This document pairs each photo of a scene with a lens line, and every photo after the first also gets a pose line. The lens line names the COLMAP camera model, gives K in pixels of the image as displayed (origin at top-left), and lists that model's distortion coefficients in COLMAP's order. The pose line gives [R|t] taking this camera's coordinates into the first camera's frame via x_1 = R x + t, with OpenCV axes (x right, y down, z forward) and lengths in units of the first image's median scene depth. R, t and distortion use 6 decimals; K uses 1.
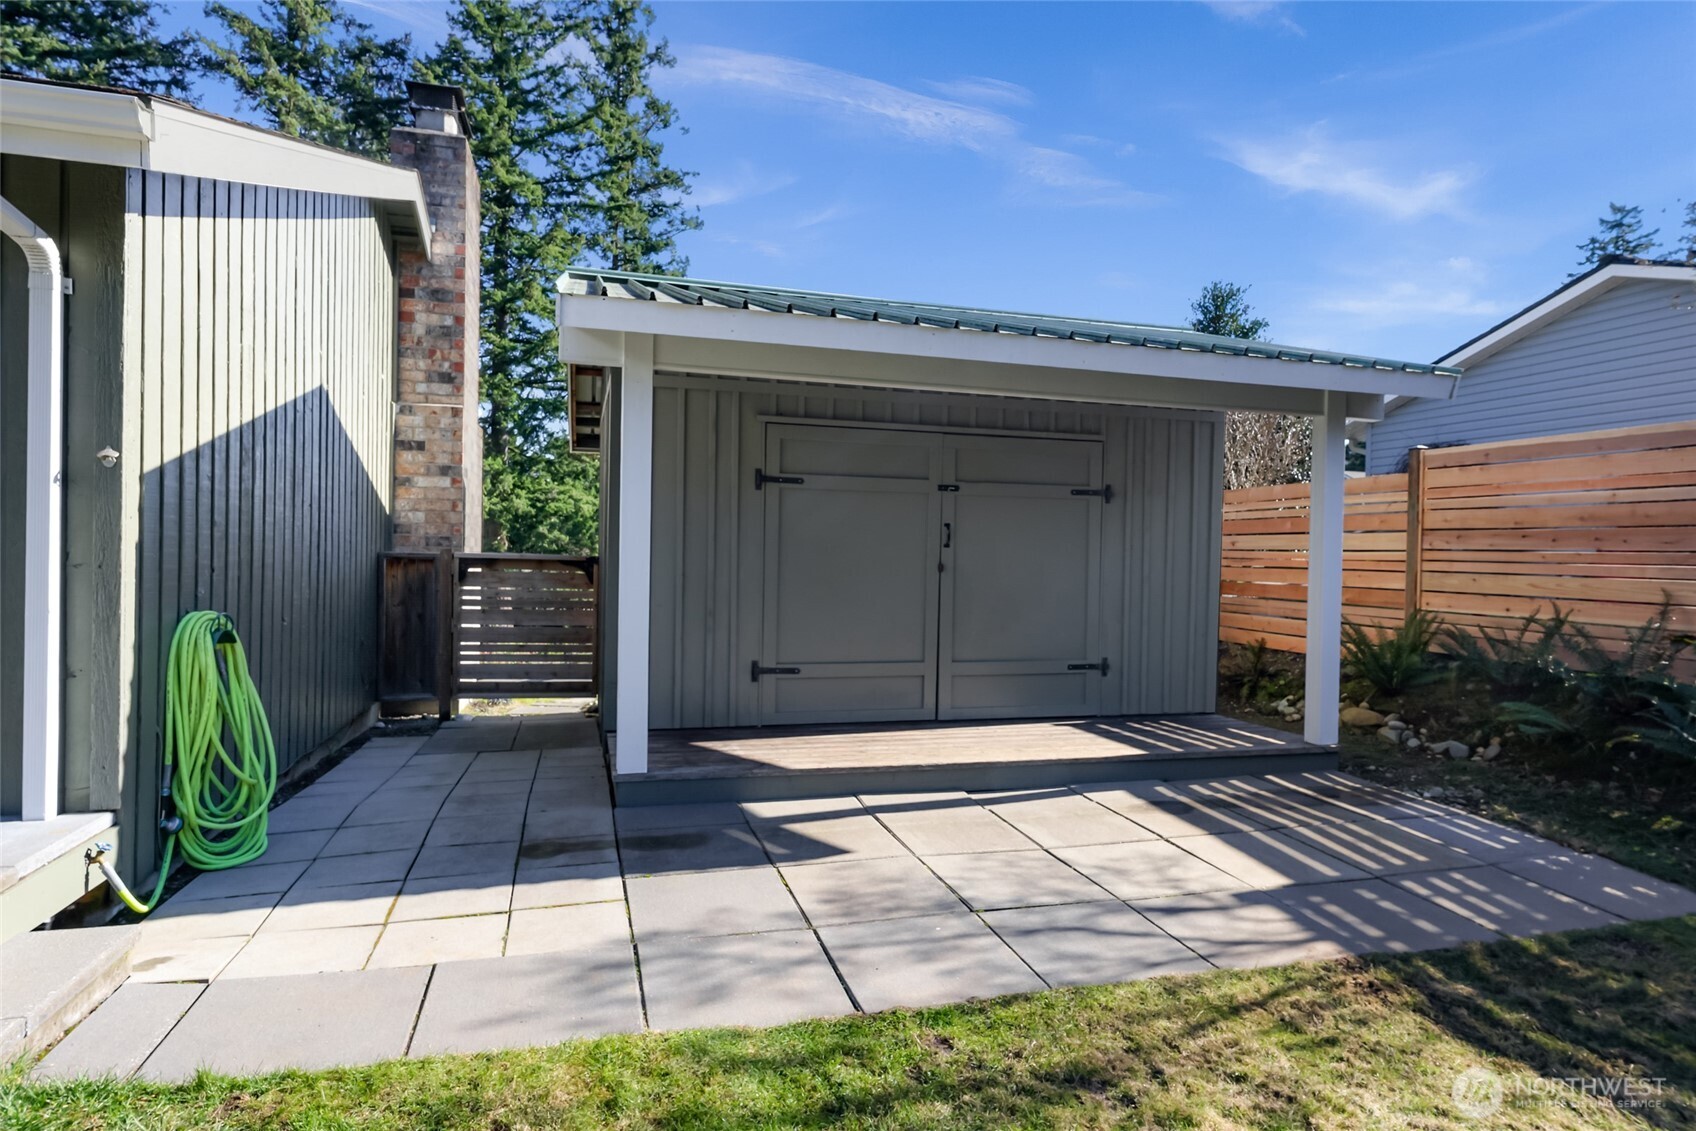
lens RADIAL K [[936.9, 0, 848.0], [0, 936.9, 565.5], [0, 0, 1]] dist [0.002218, 0.000273]
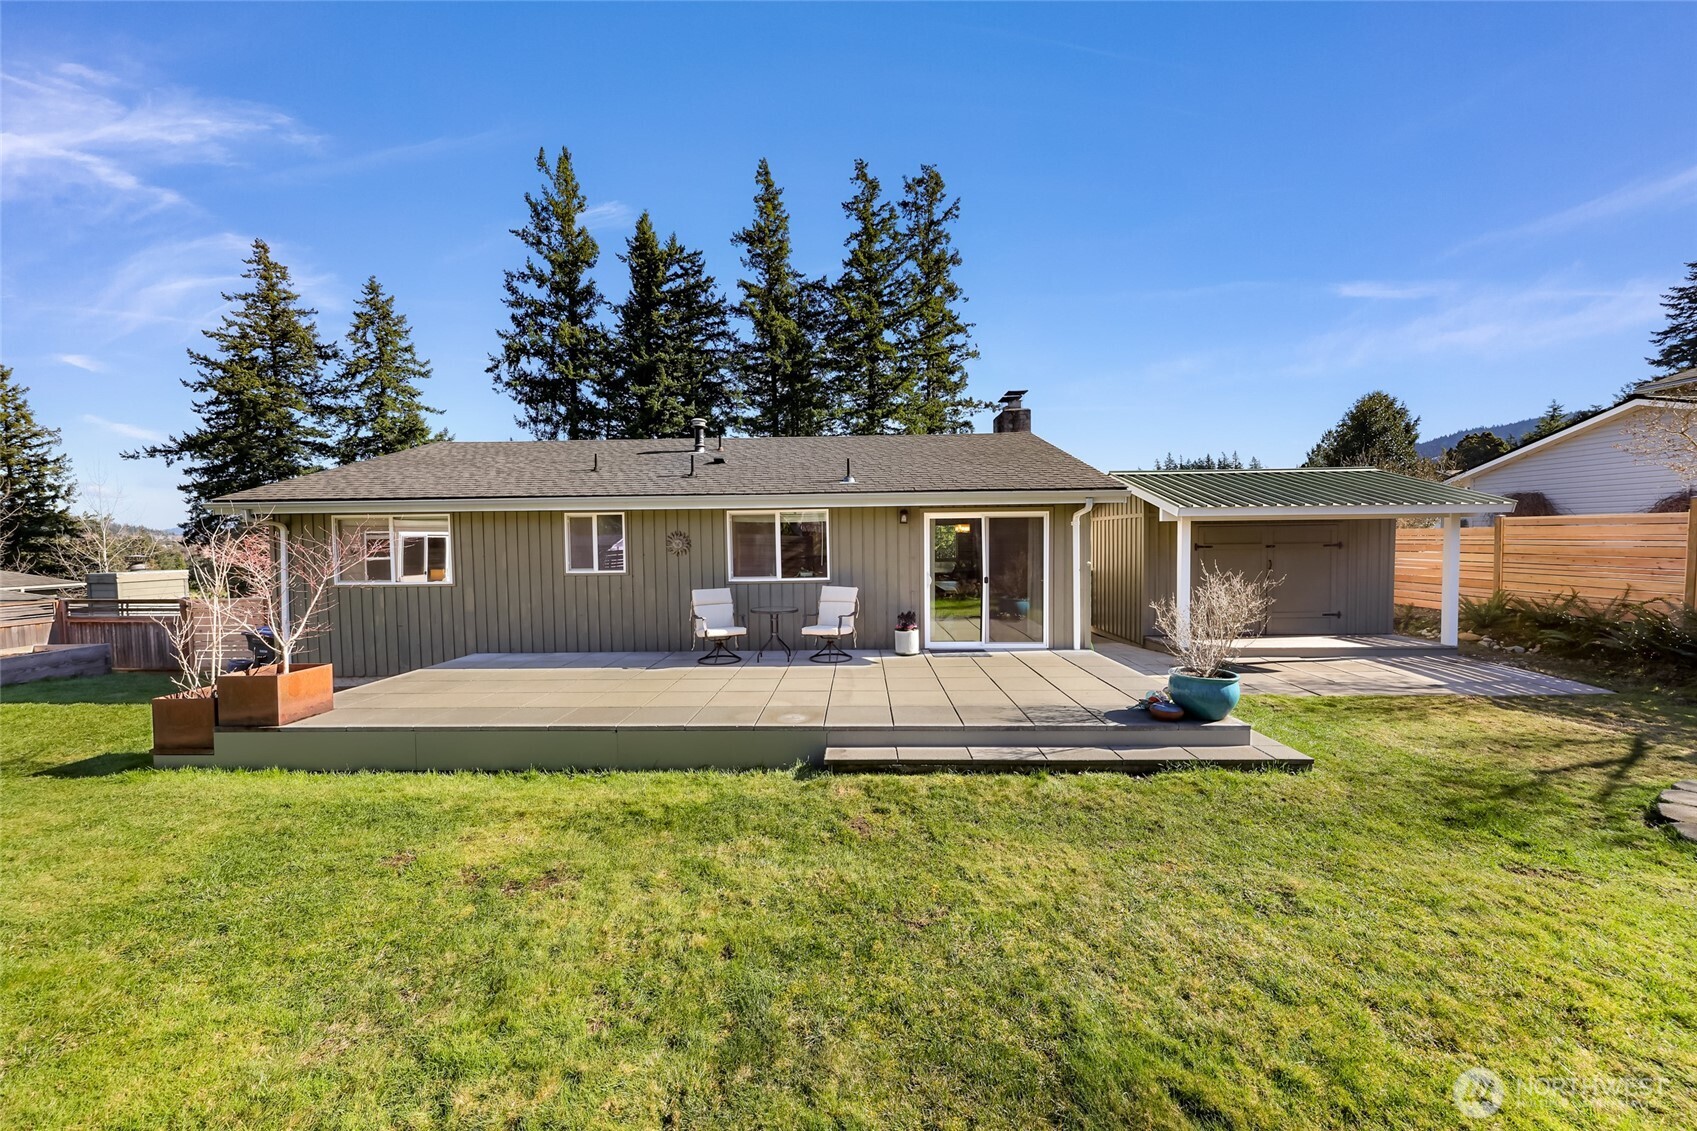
lens RADIAL K [[601.2, 0, 848.5], [0, 601.2, 565.5], [0, 0, 1]] dist [-0.000296, -0.000221]
pose [[0.956336, -0.021856, -0.291452, -0.470275], [0.030462, 0.999223, 0.025022, -0.095760], [0.290679, -0.032808, 0.956258, -0.839002]]
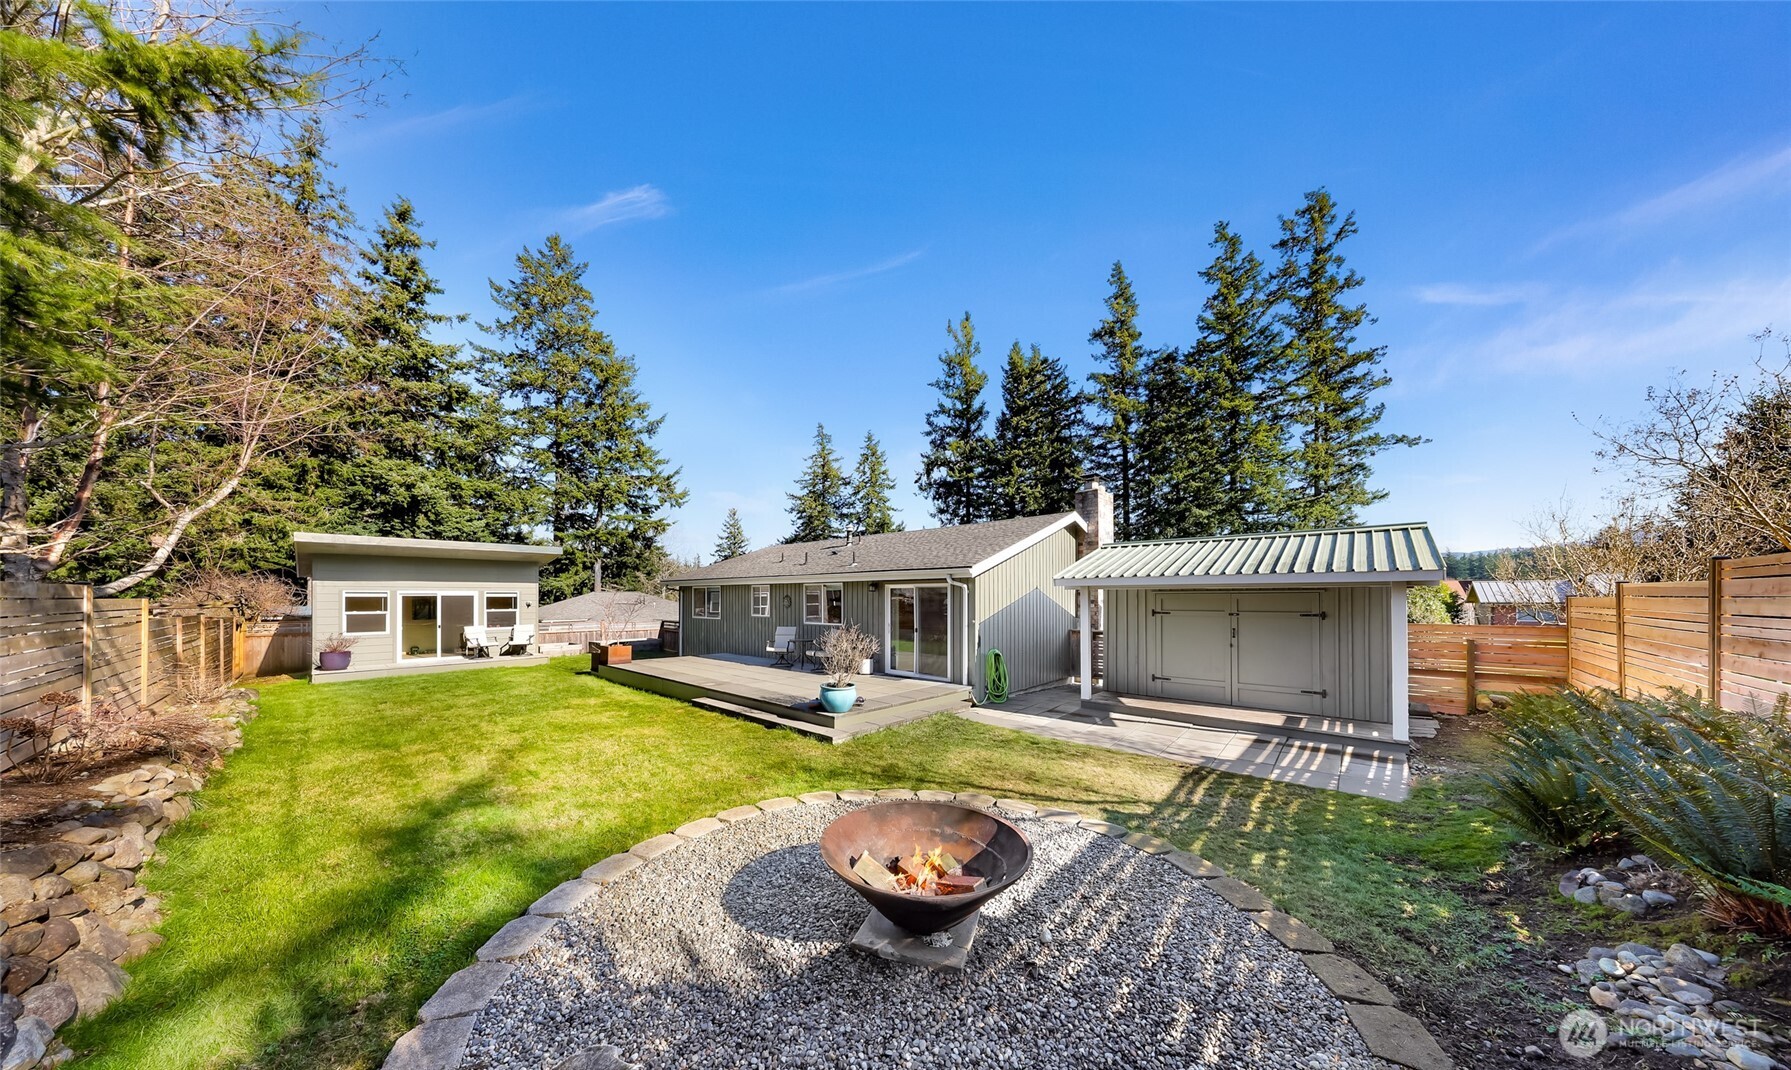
lens RADIAL K [[526.0, 0, 893.7], [0, 526.0, 600.9], [0, 0, 1]] dist [-0.000477, -0.000054]
pose [[0.535904, -0.018158, -0.844084, 0.731713], [0.003787, 0.999810, -0.019103, -0.085240], [0.844270, 0.007041, 0.535871, -0.488298]]
